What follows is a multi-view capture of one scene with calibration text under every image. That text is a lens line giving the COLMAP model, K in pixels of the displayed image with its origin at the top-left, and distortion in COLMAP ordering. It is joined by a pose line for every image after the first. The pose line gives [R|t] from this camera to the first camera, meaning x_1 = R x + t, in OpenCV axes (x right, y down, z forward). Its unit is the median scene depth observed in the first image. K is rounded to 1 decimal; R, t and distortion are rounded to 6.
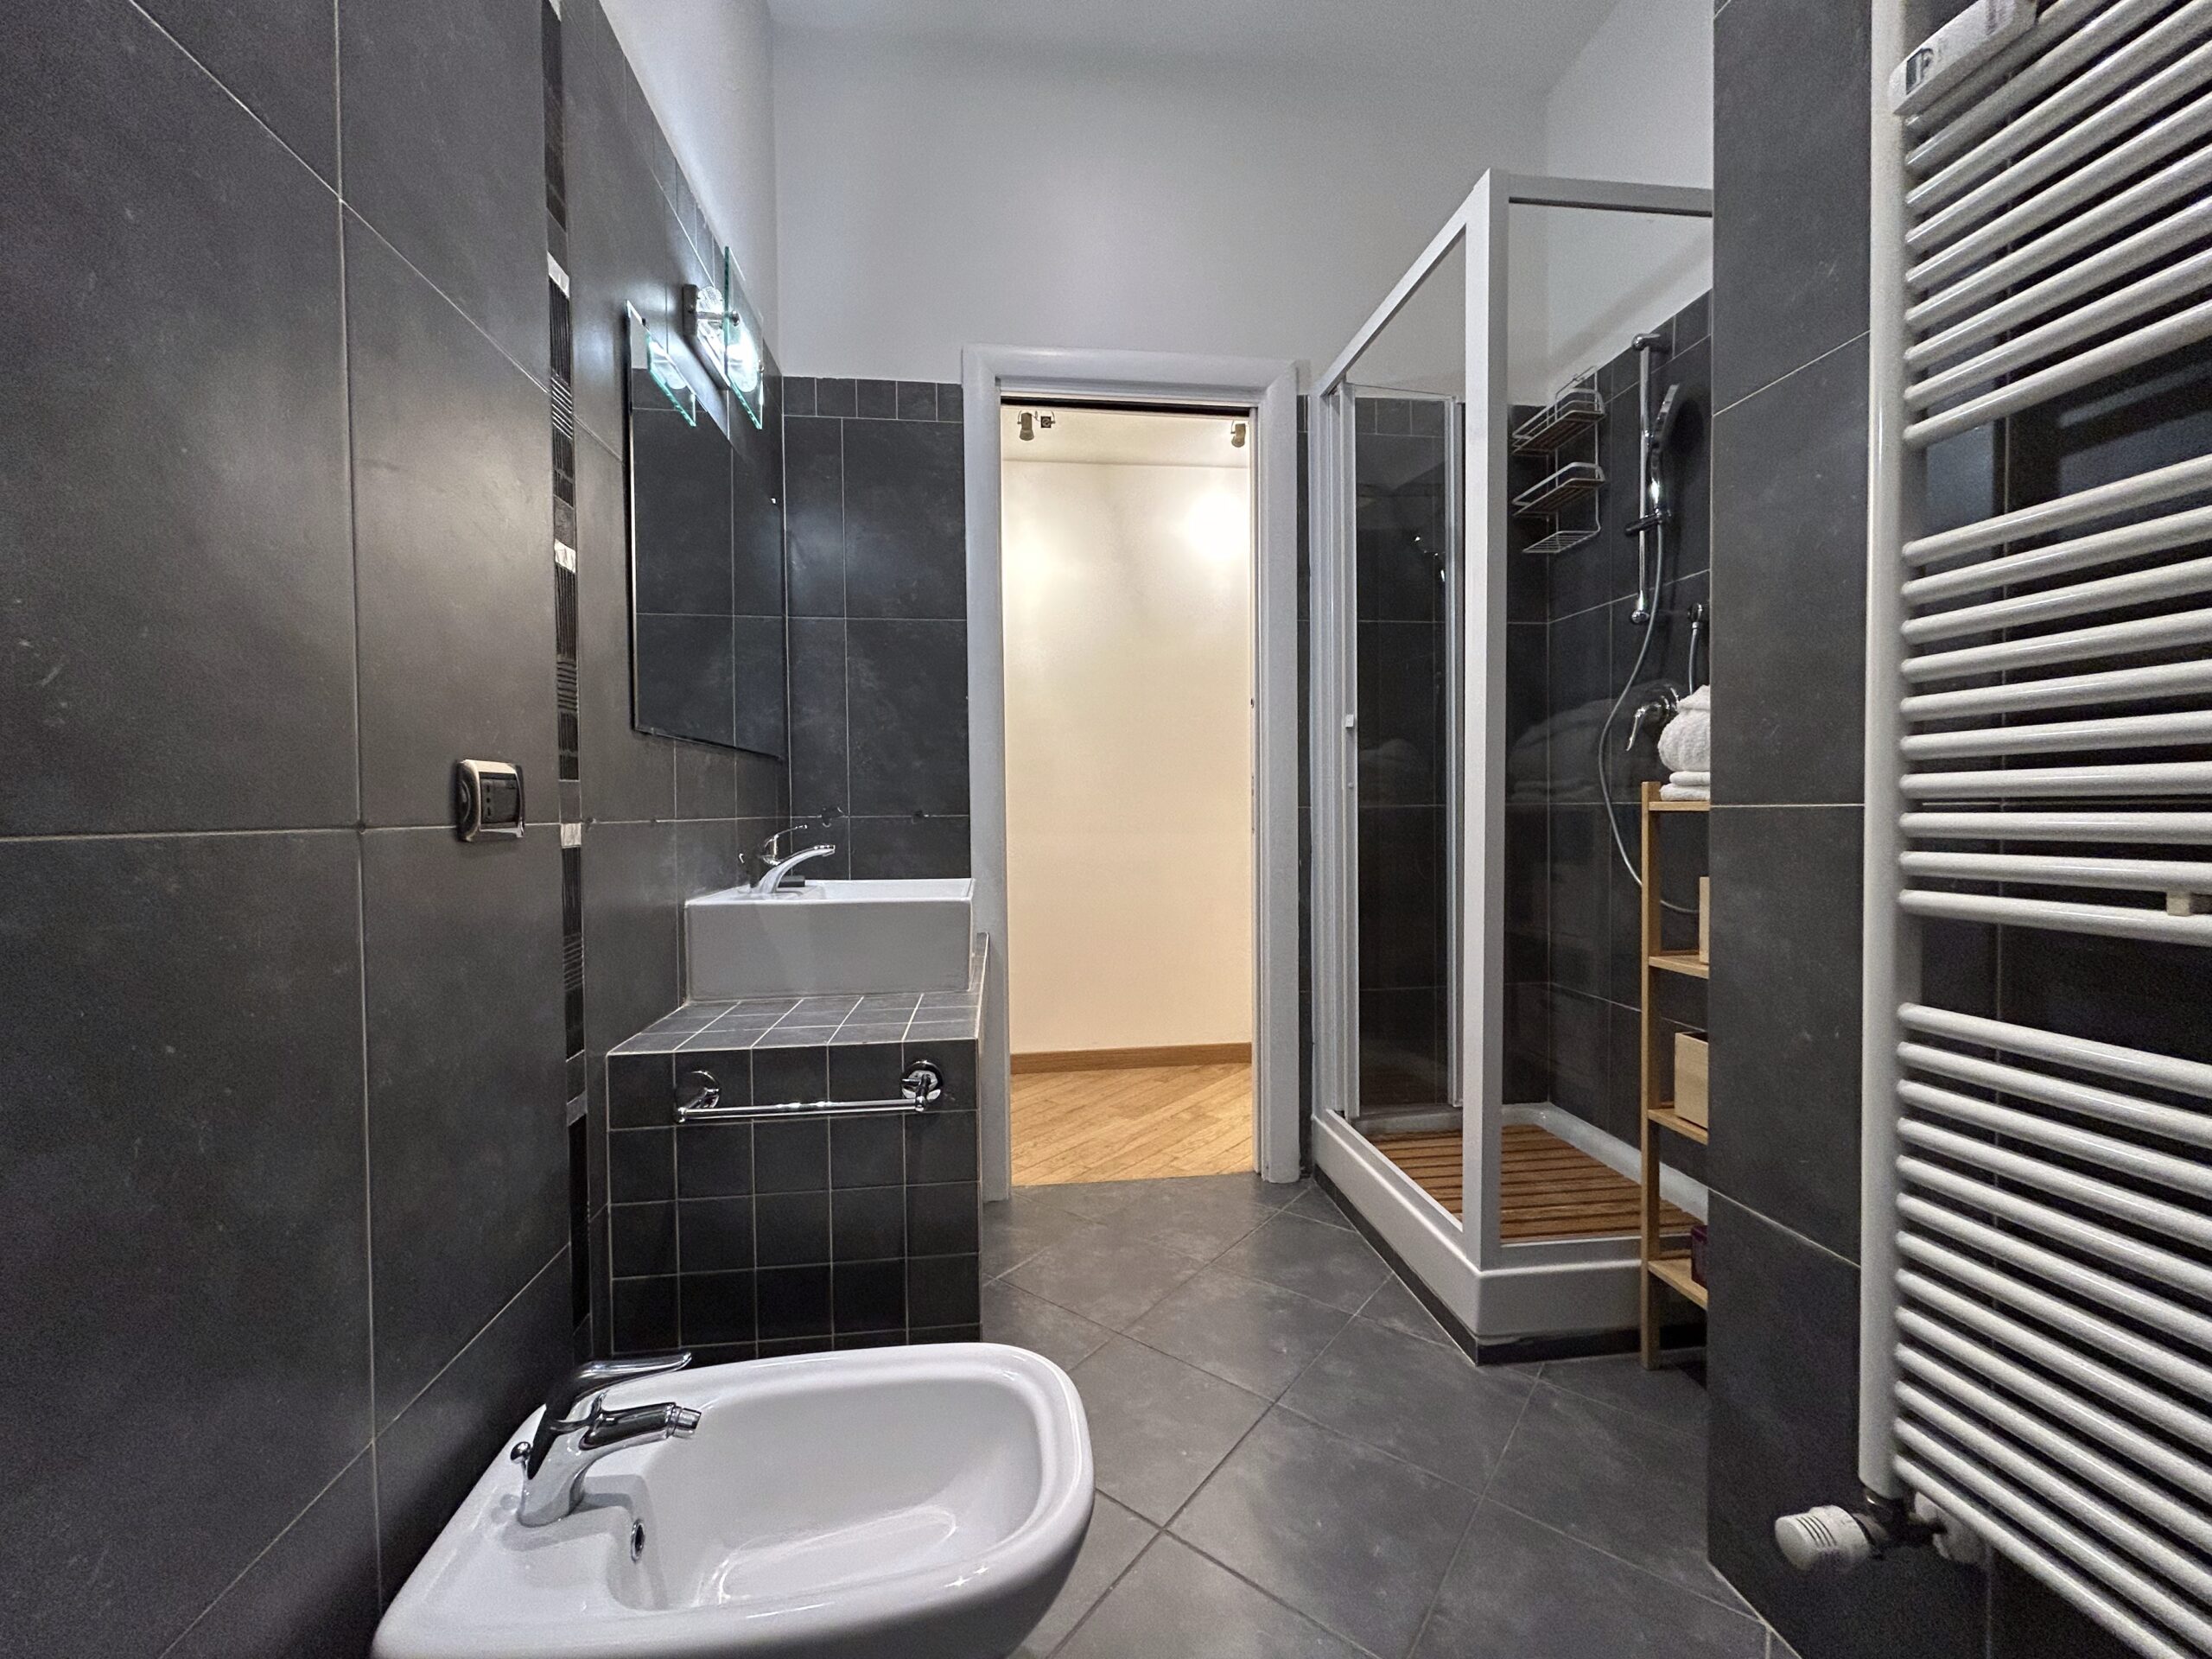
lens RADIAL K [[878.9, 0, 1106.0], [0, 878.9, 829.5], [0, 0, 1]] dist [0.002283, 0.000339]
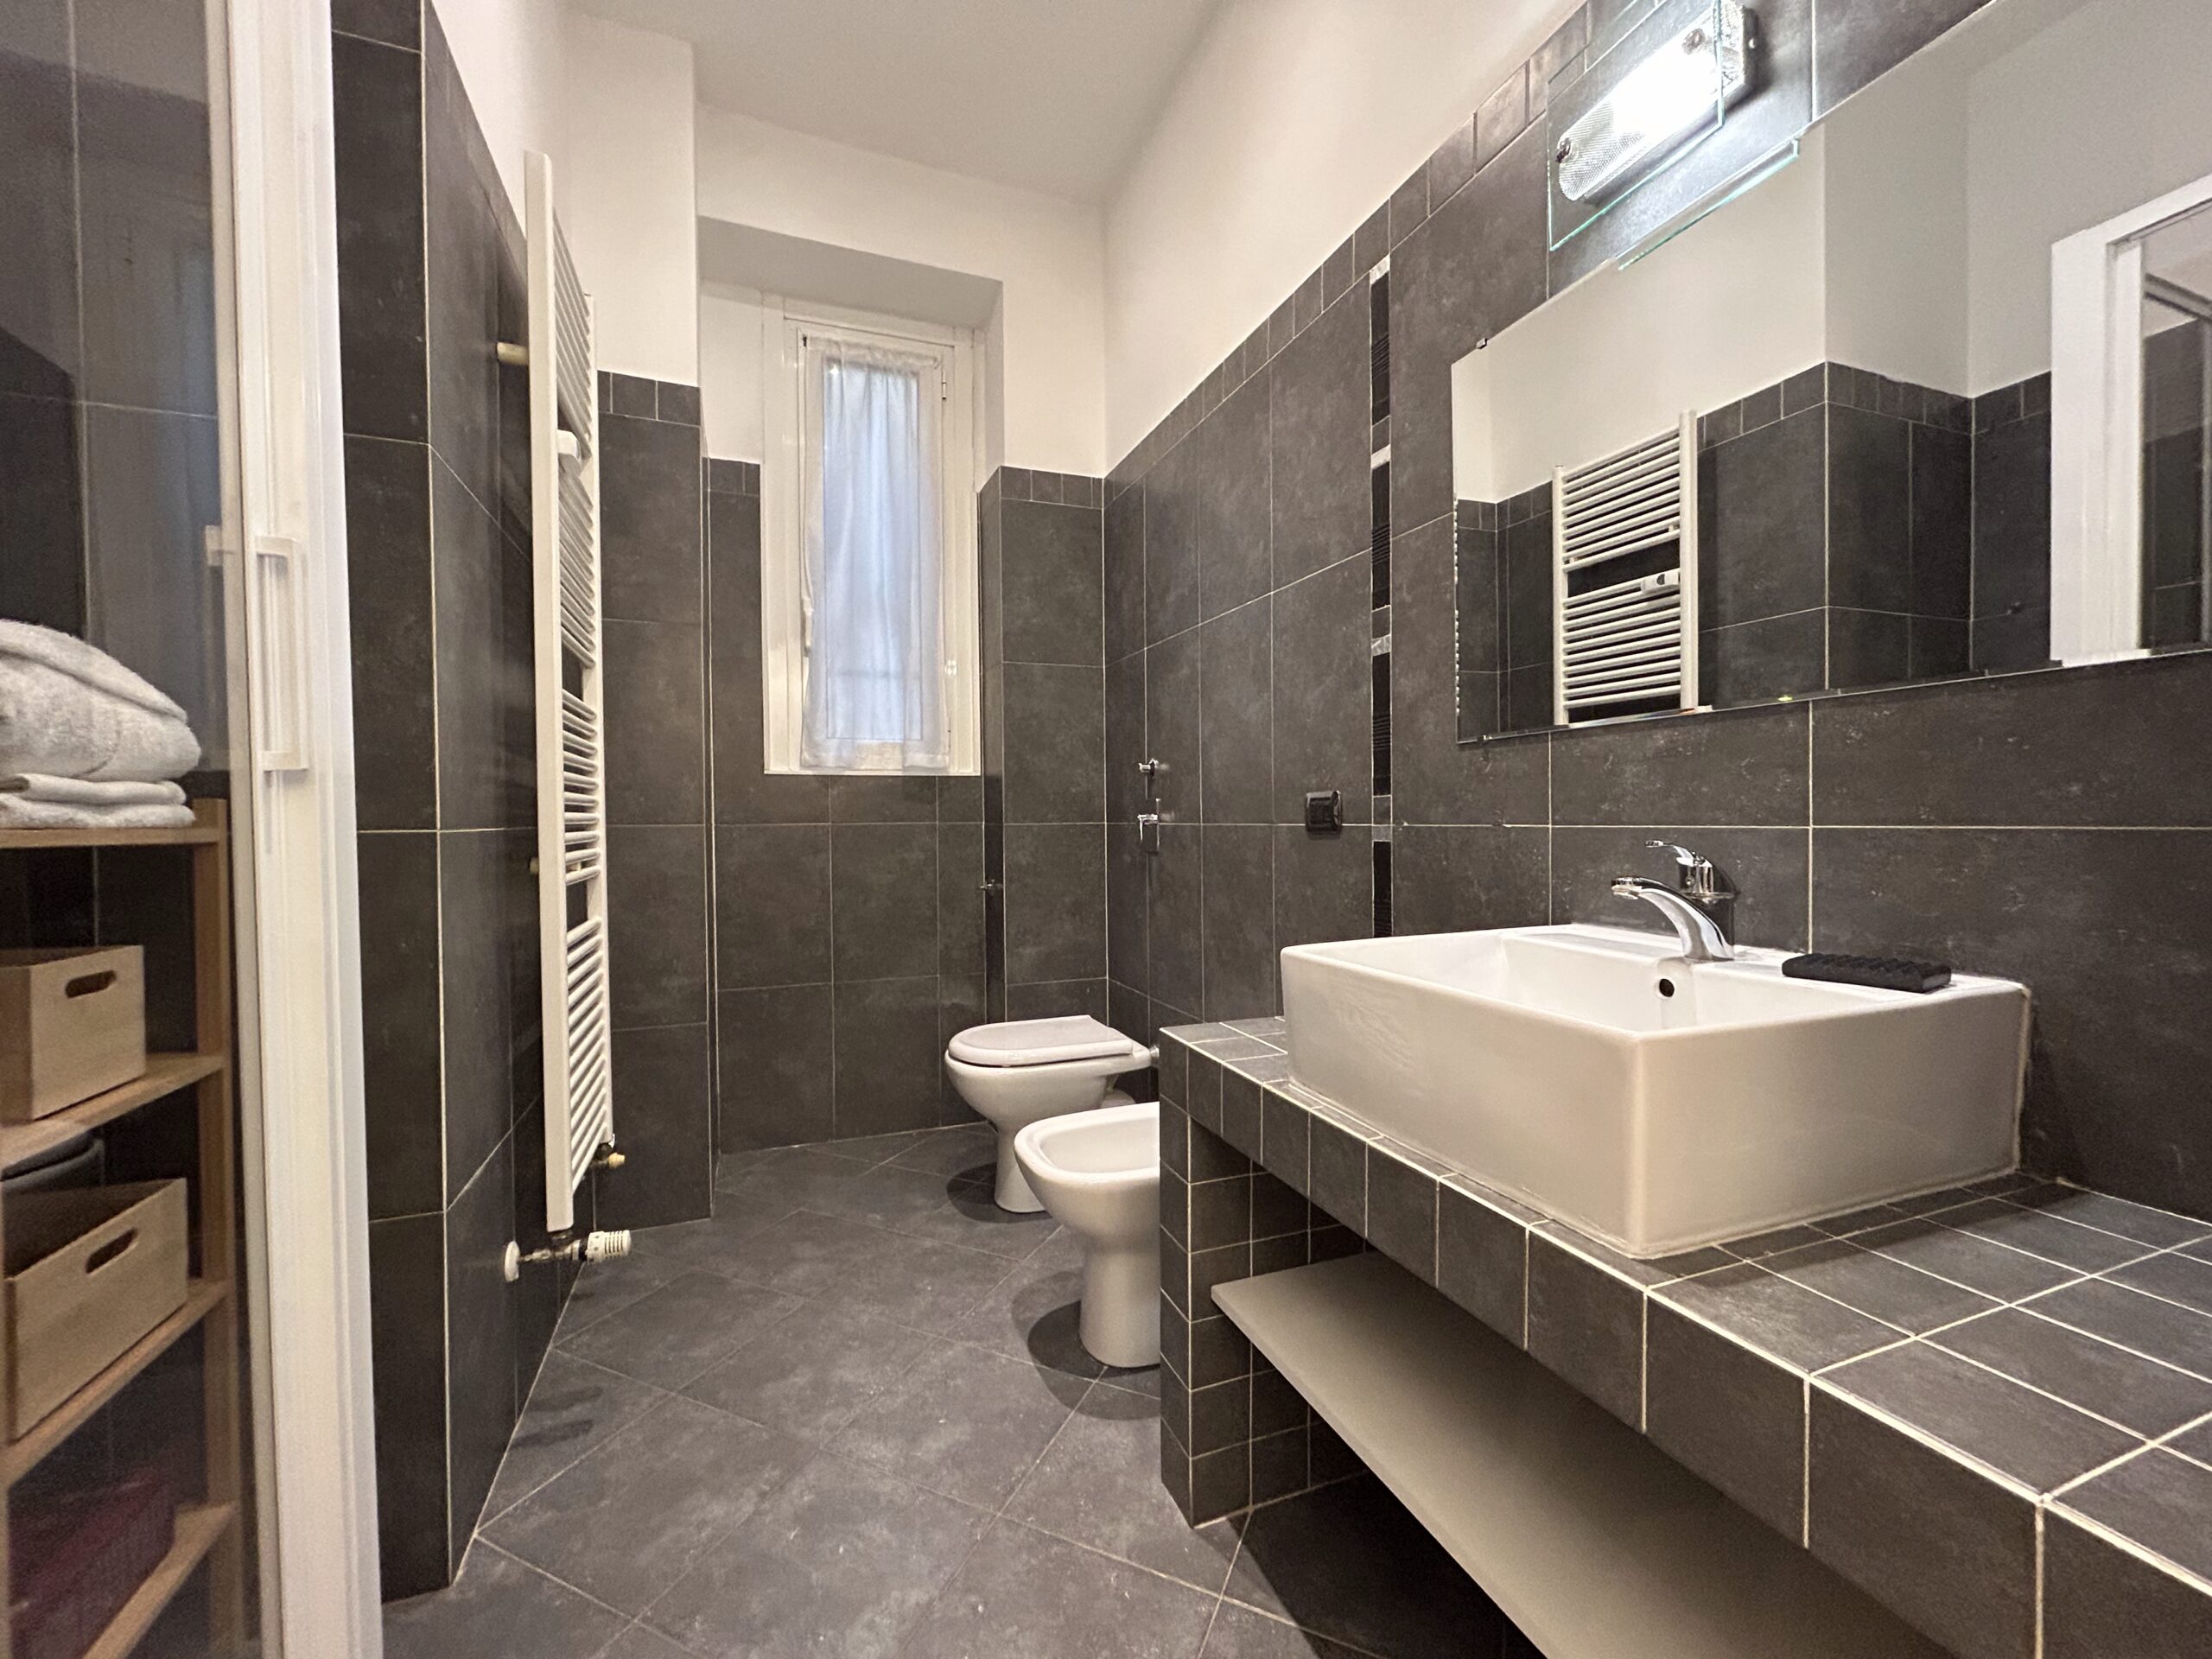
lens RADIAL K [[878.9, 0, 1106.0], [0, 878.9, 829.5], [0, 0, 1]] dist [0.002283, 0.000339]
pose [[-0.968971, 0.022864, -0.246114, 0.107756], [0.015488, 0.999372, 0.031864, -0.027294], [0.246688, 0.027064, -0.968717, 1.209769]]
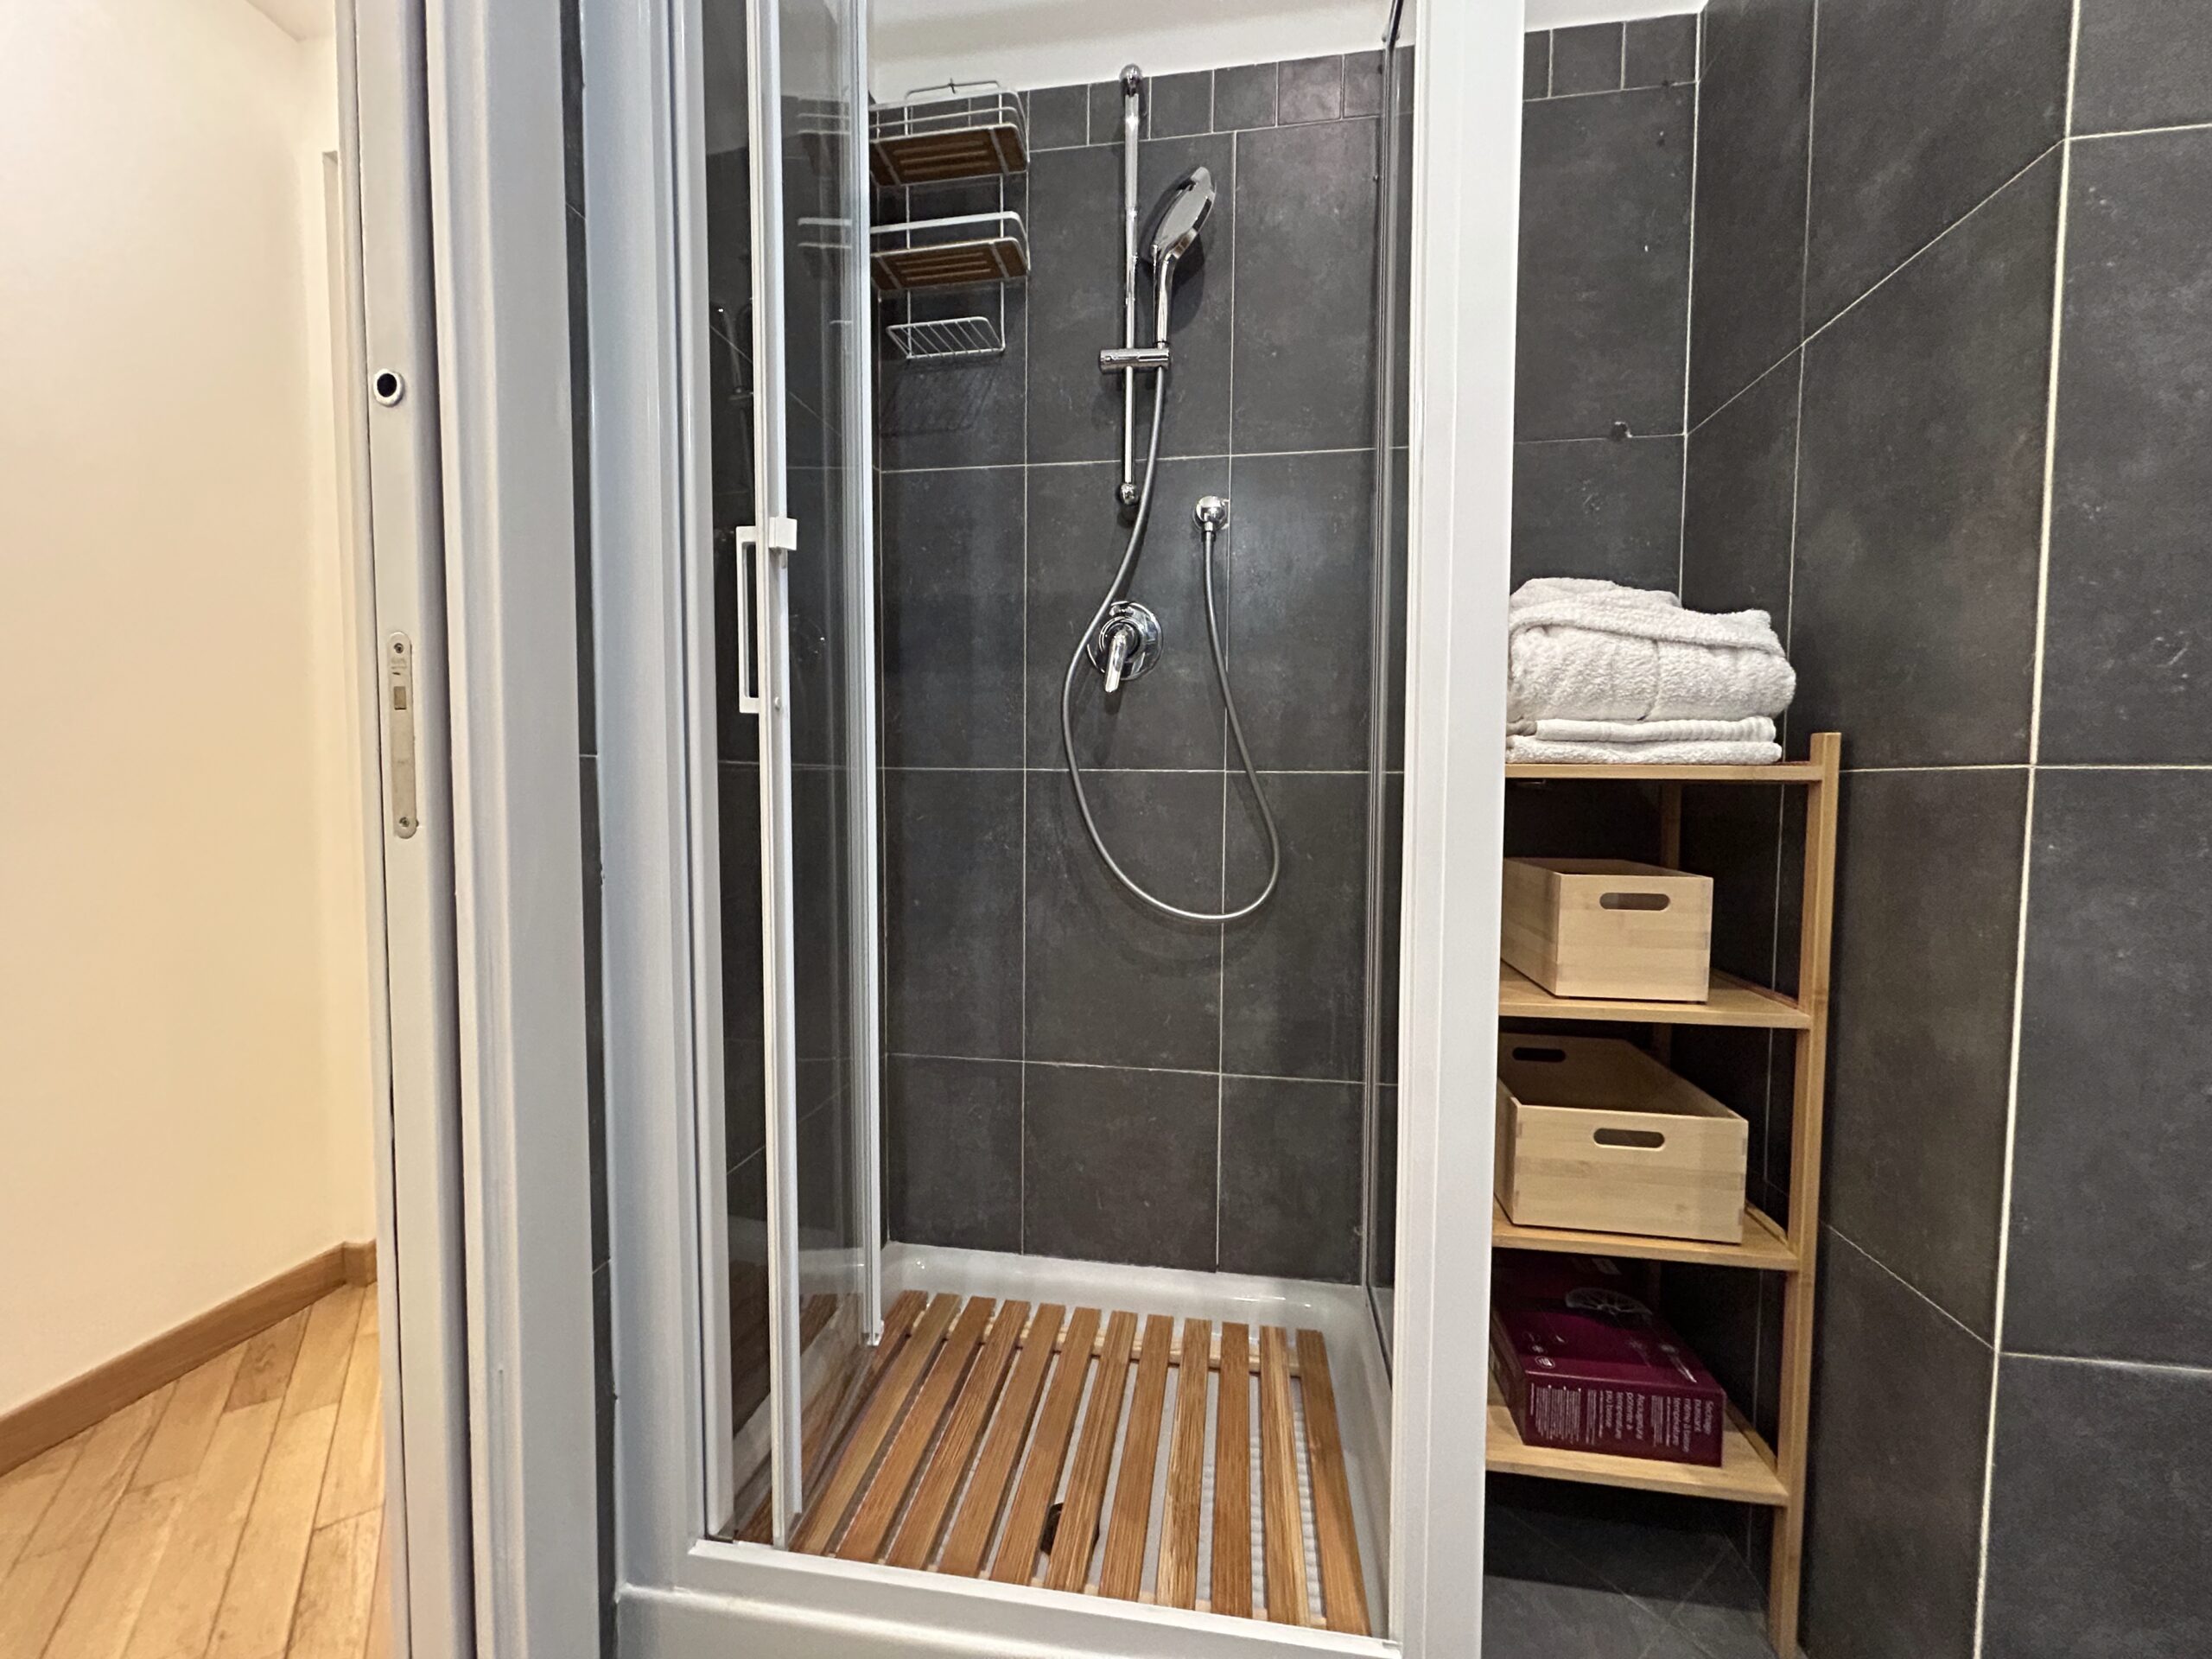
lens RADIAL K [[878.9, 0, 1106.0], [0, 878.9, 829.5], [0, 0, 1]] dist [0.002283, 0.000339]
pose [[0.270656, -0.032310, 0.962134, -0.063387], [0.006119, 0.999474, 0.031842, -0.003147], [-0.962657, -0.002731, 0.270711, 0.828451]]
